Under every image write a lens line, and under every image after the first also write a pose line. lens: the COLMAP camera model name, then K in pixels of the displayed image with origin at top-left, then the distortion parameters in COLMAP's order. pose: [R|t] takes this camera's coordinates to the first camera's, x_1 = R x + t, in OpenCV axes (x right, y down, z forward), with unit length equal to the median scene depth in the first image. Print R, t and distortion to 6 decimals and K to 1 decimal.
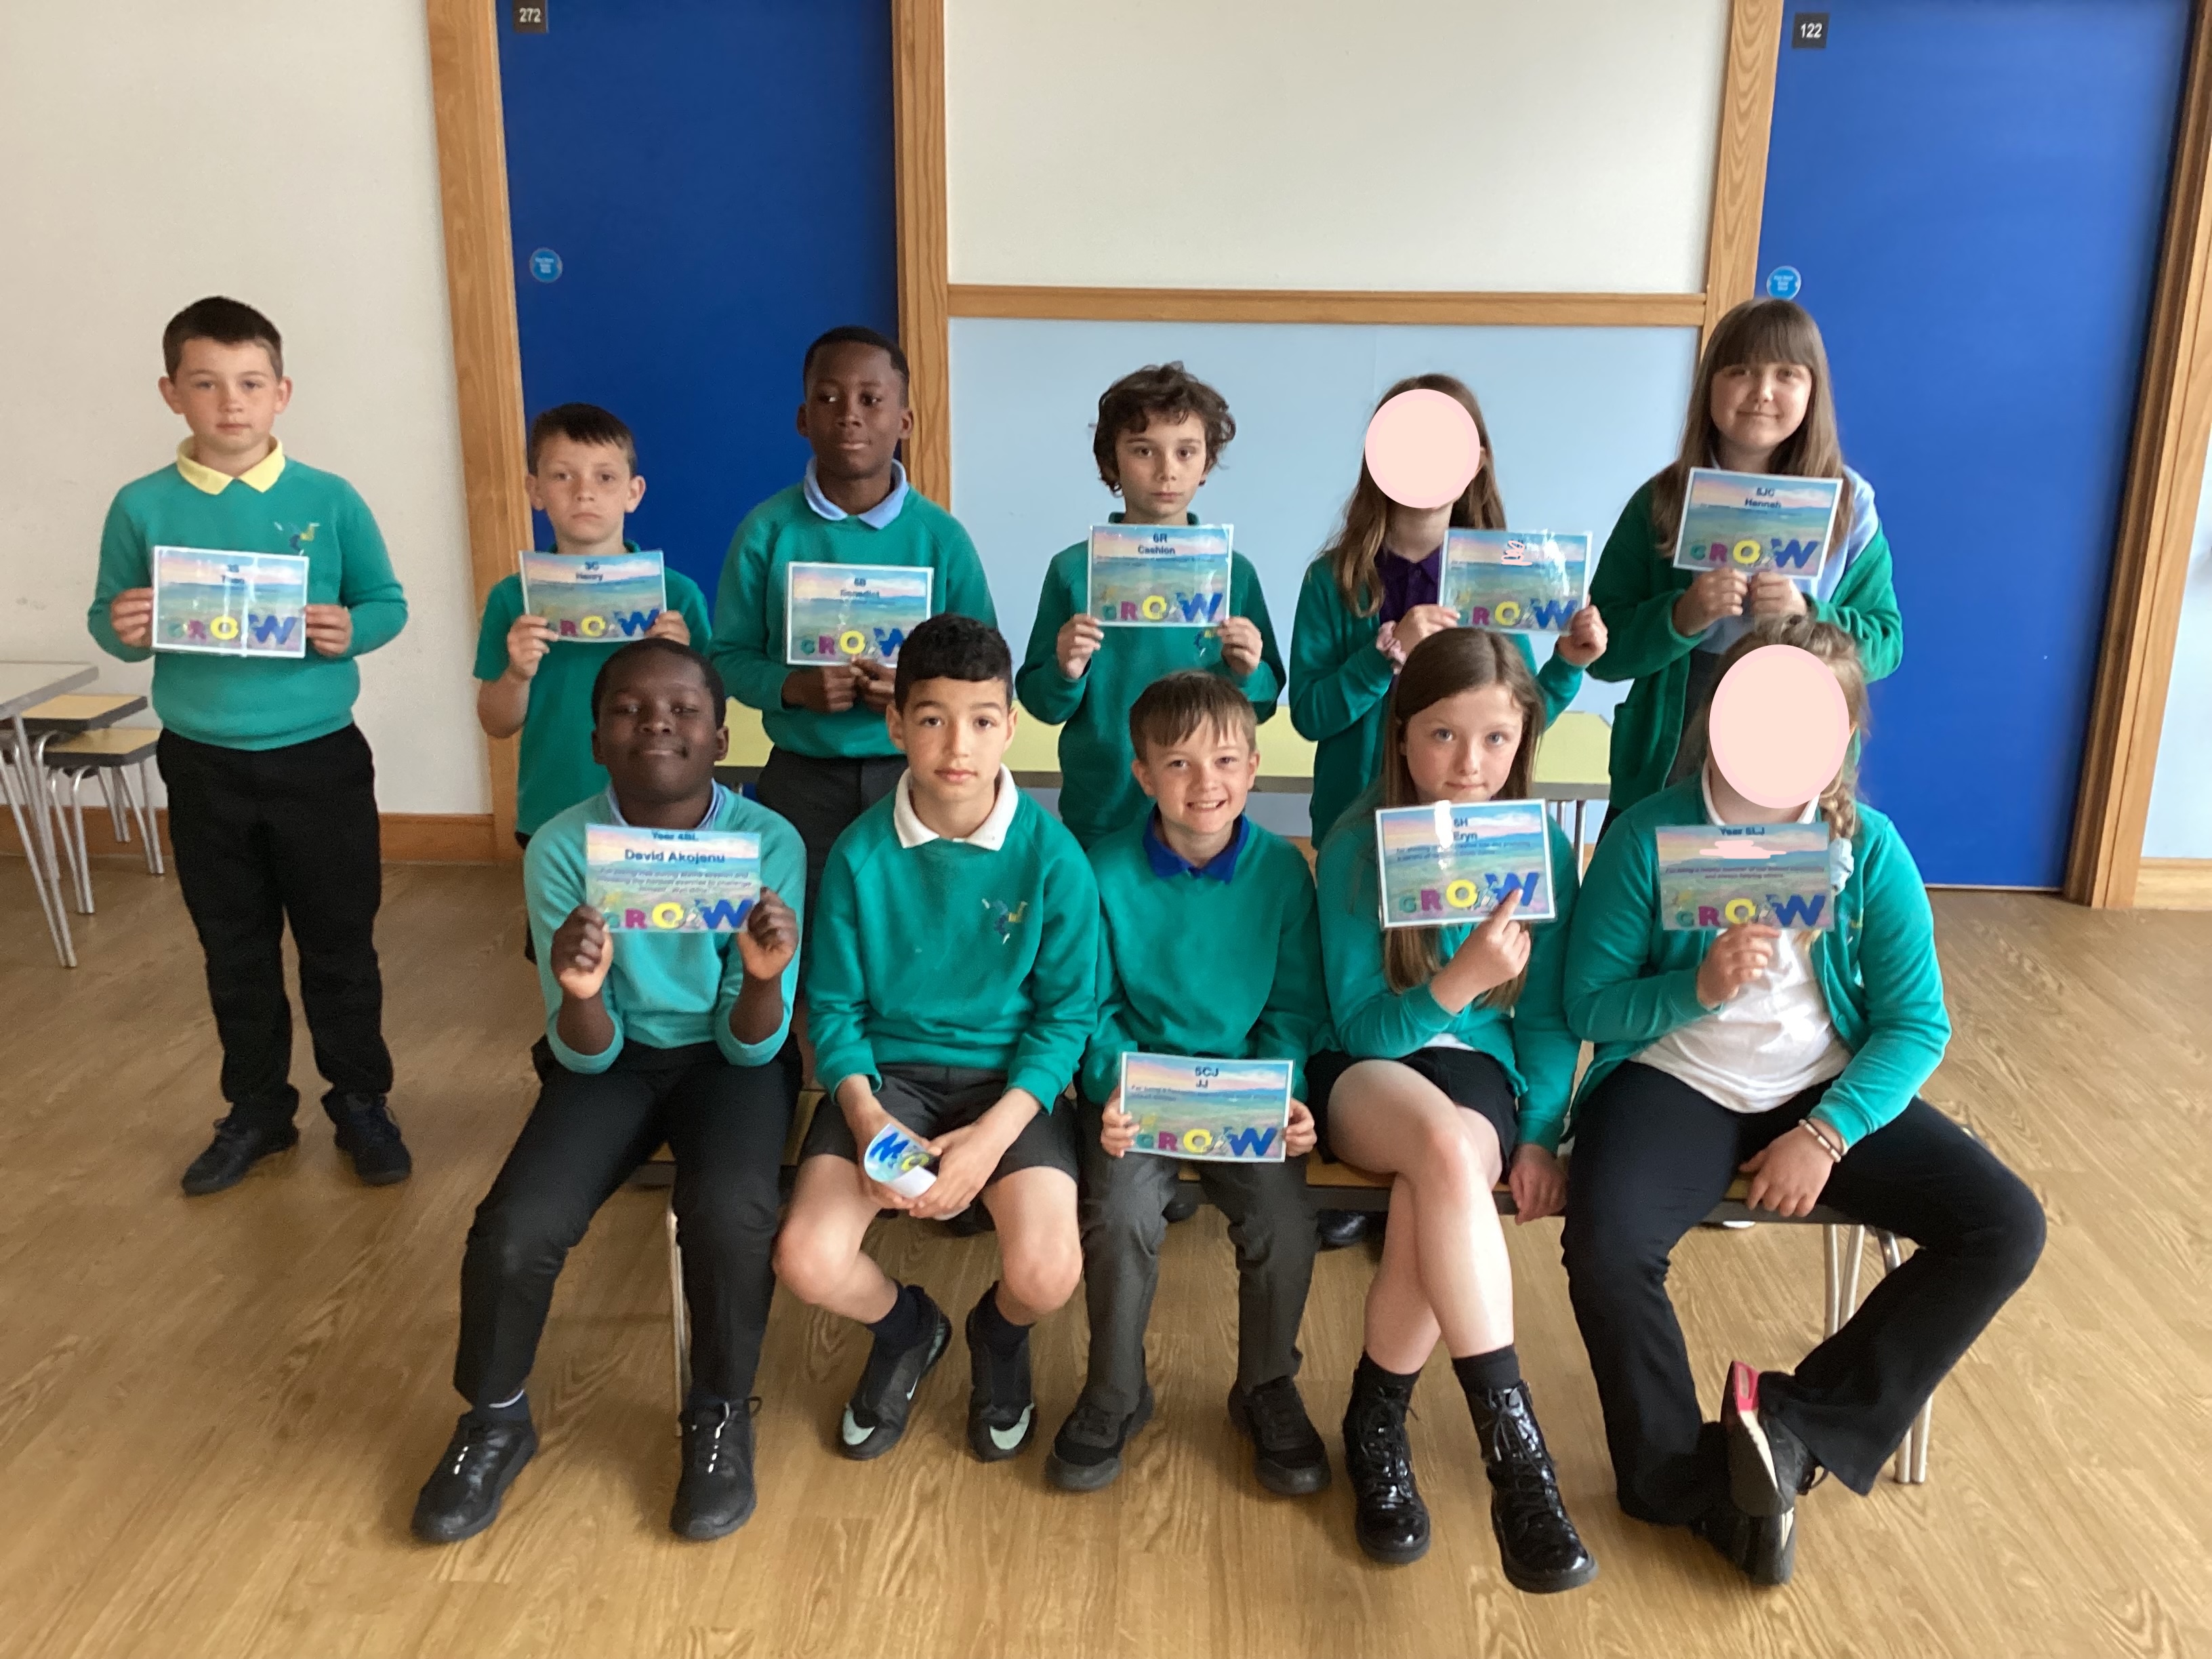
lens RADIAL K [[1981.2, 0, 1138.1], [0, 1981.2, 831.7], [0, 0, 1]] dist [0.002474, -0.028770]
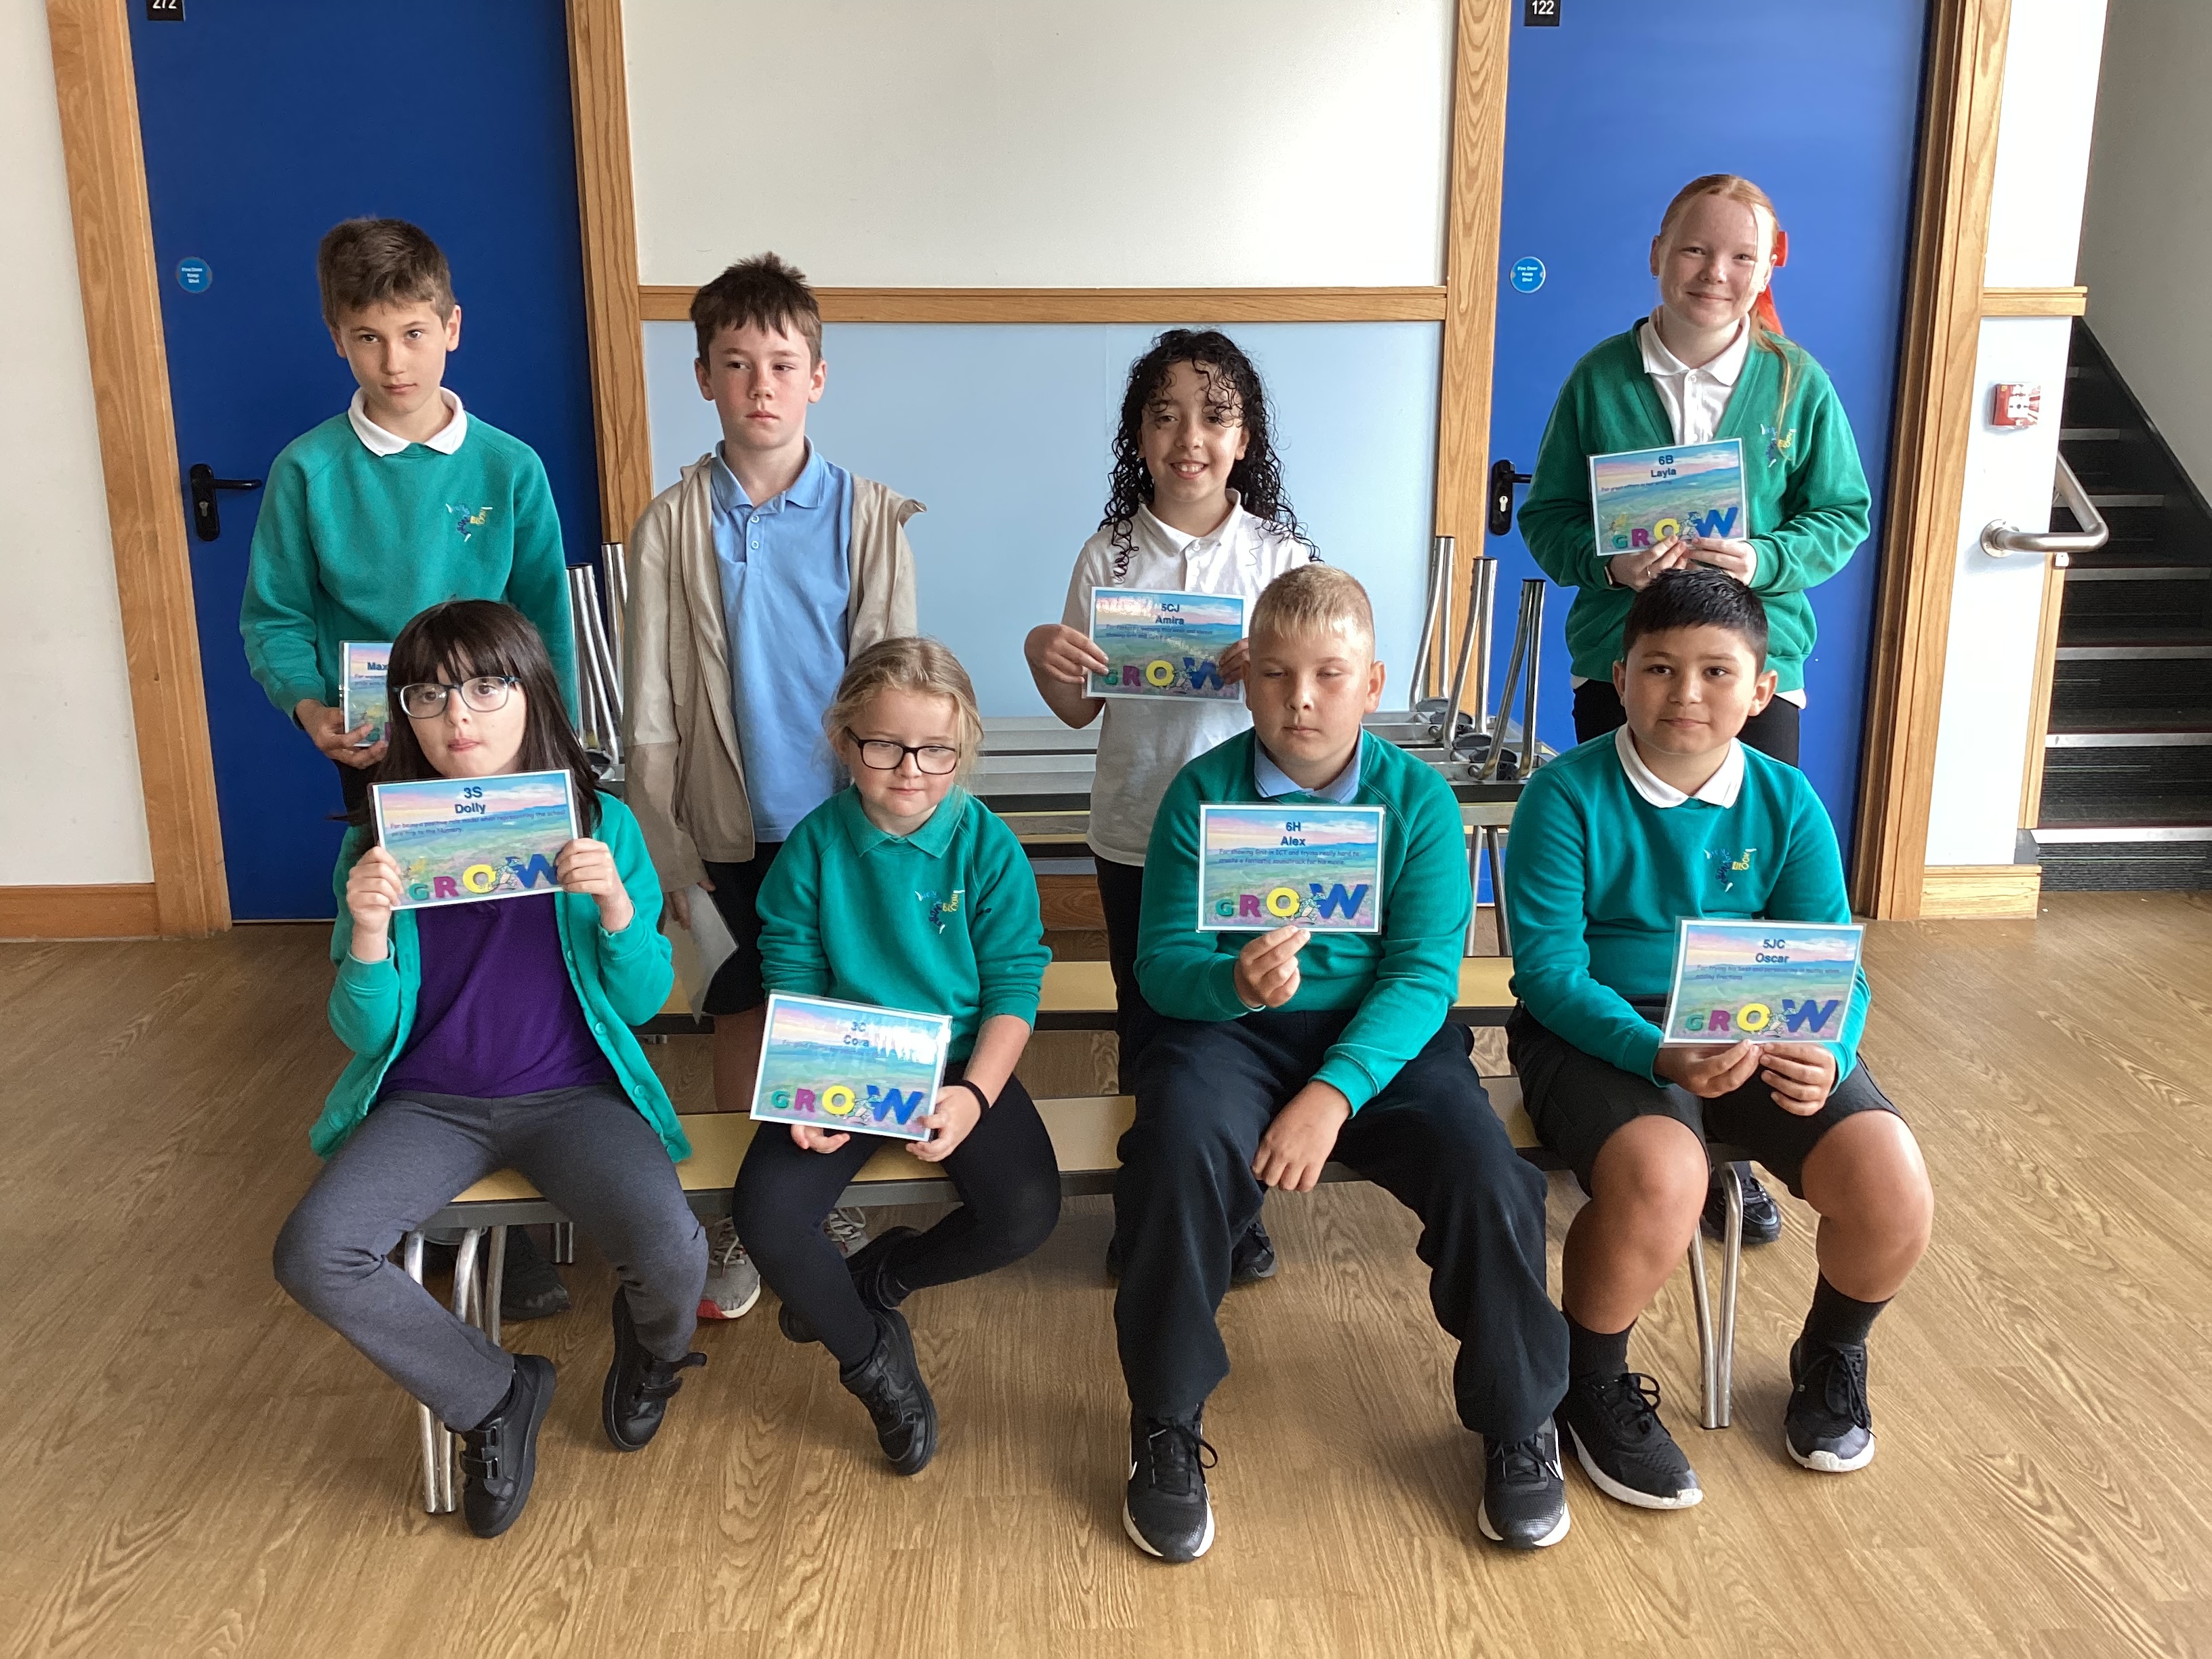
lens RADIAL K [[1952.2, 0, 1135.4], [0, 1952.2, 820.3], [0, 0, 1]] dist [0.008567, -0.025919]
pose [[0.996962, -0.033008, 0.070545, 0.065917], [0.035026, 0.999006, -0.027562, 0.004305], [-0.069565, 0.029950, 0.997128, 0.090091]]
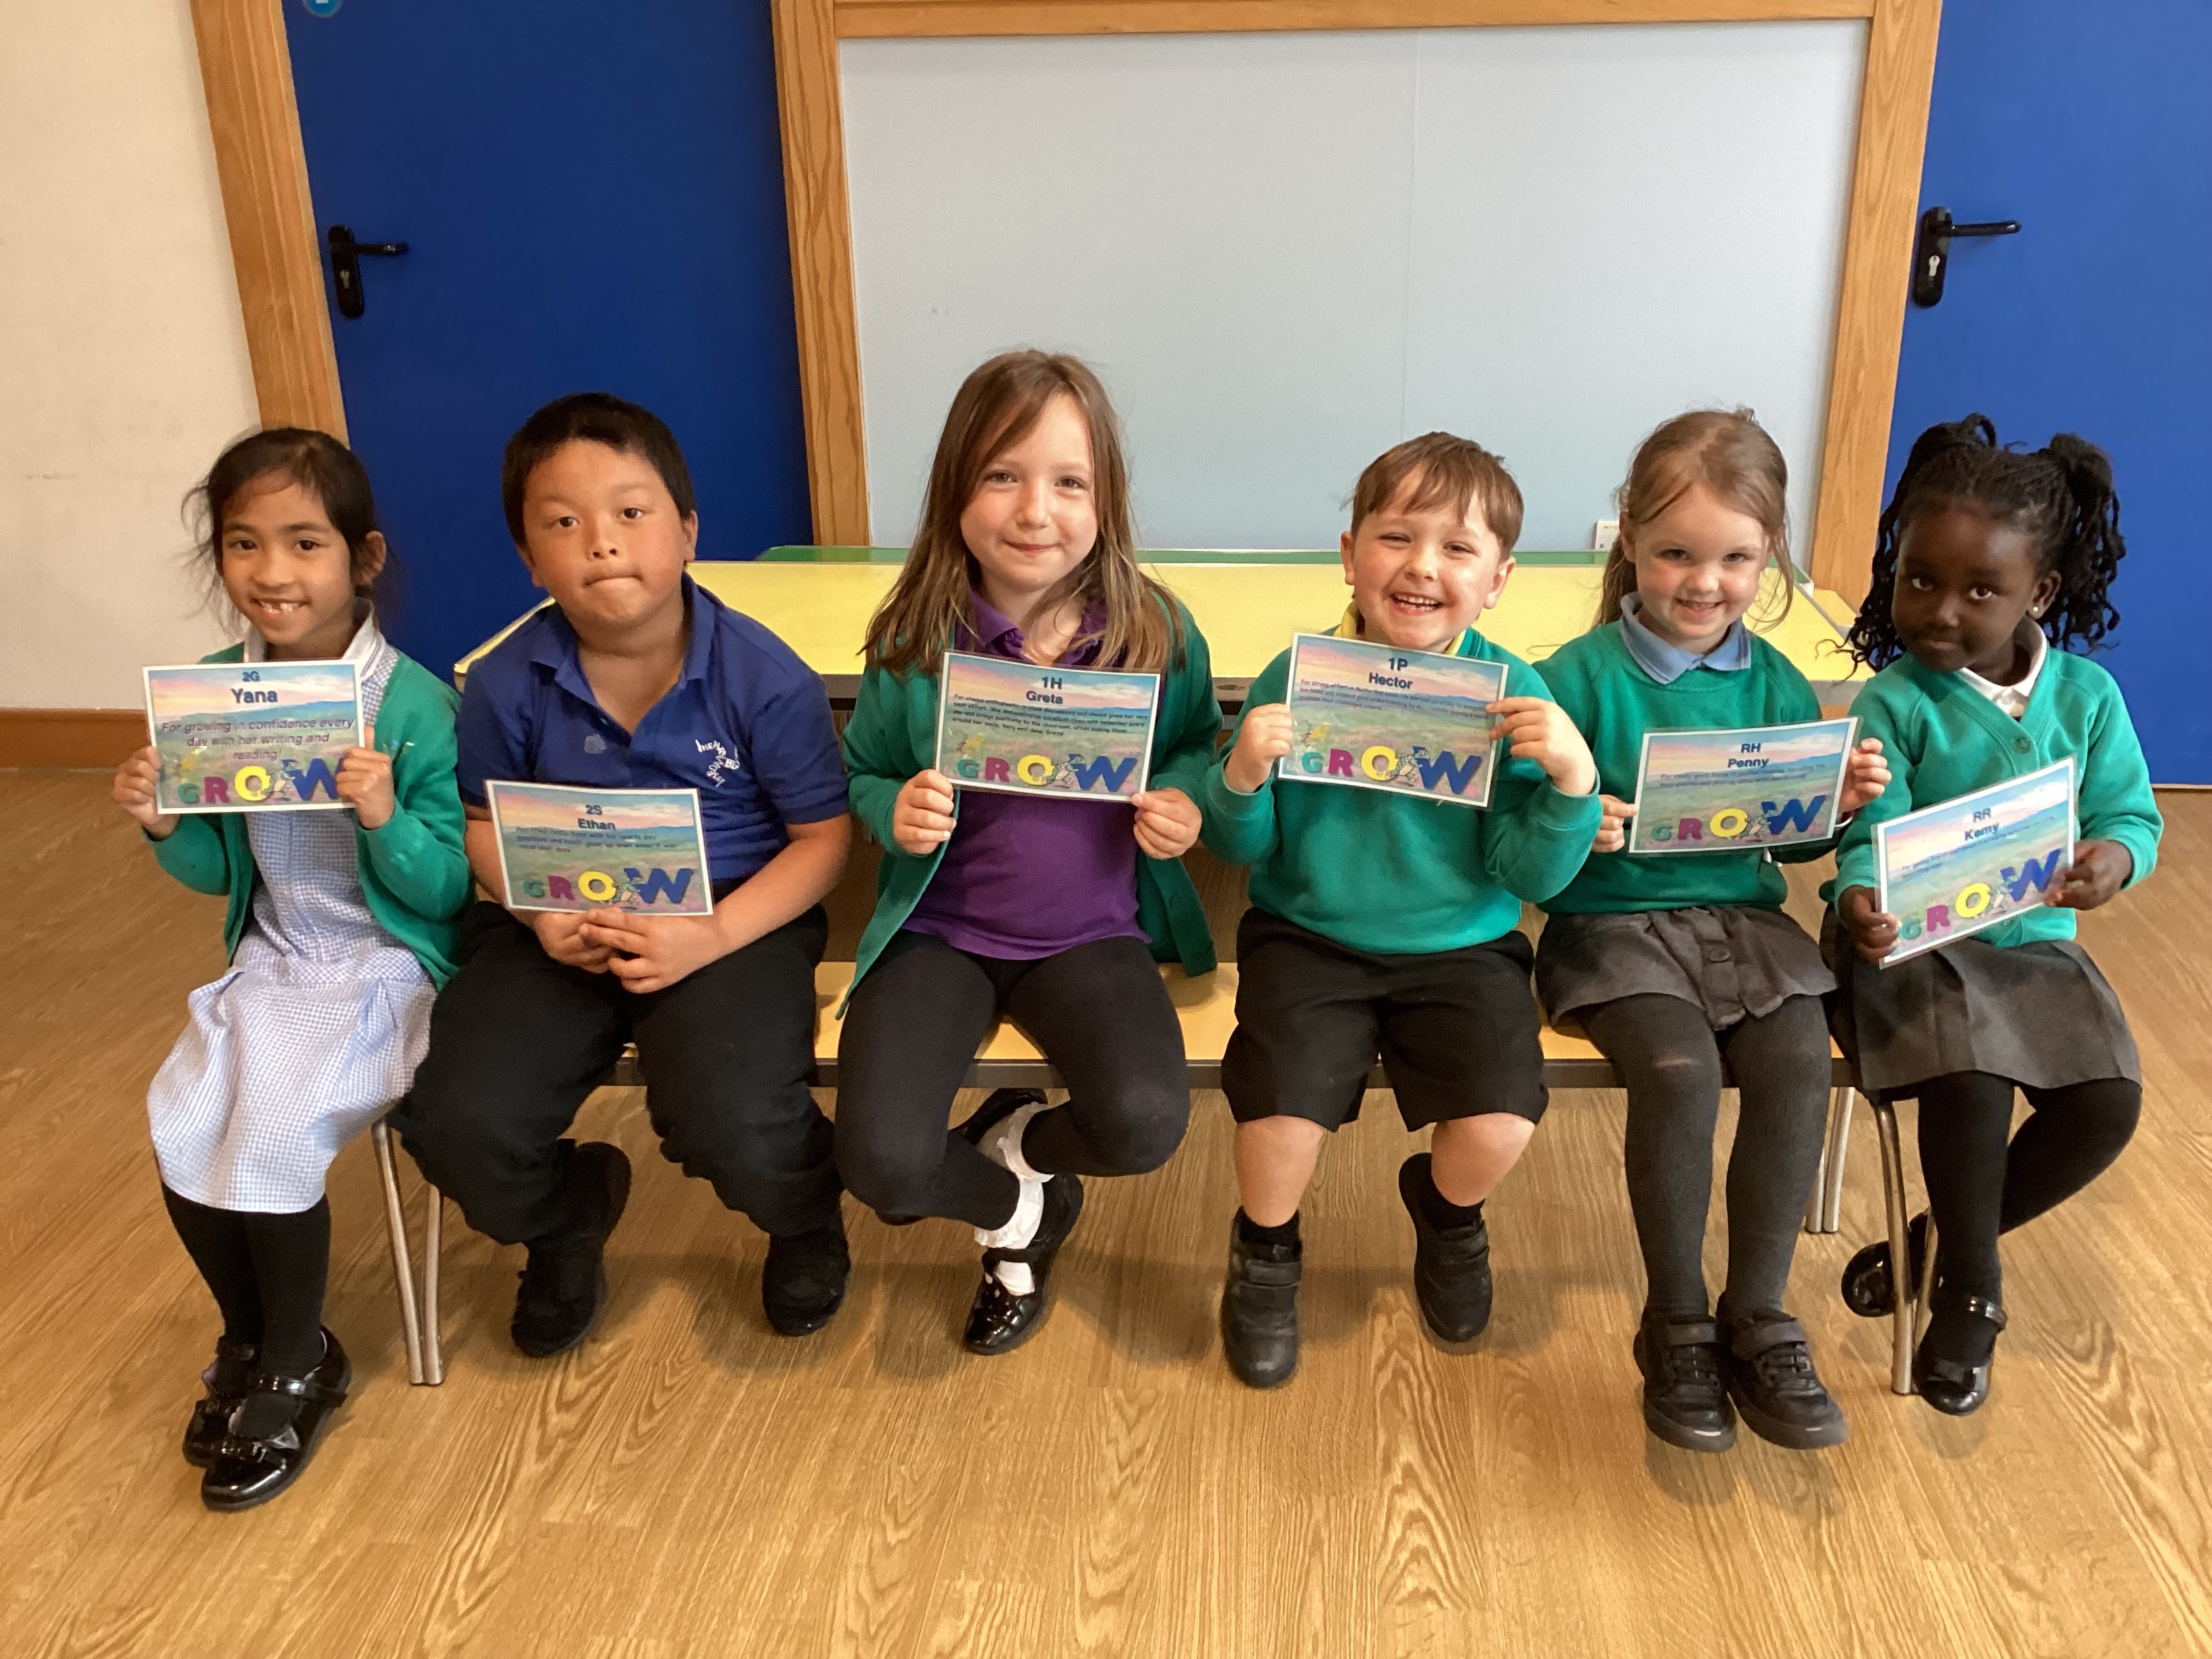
lens RADIAL K [[1952.2, 0, 1135.4], [0, 1952.2, 820.3], [0, 0, 1]] dist [0.008567, -0.025919]
pose [[0.996663, -0.003174, -0.081566, 0.081303], [0.010249, 0.996202, 0.086466, -0.033063], [0.080982, -0.087014, 0.992910, 0.269807]]
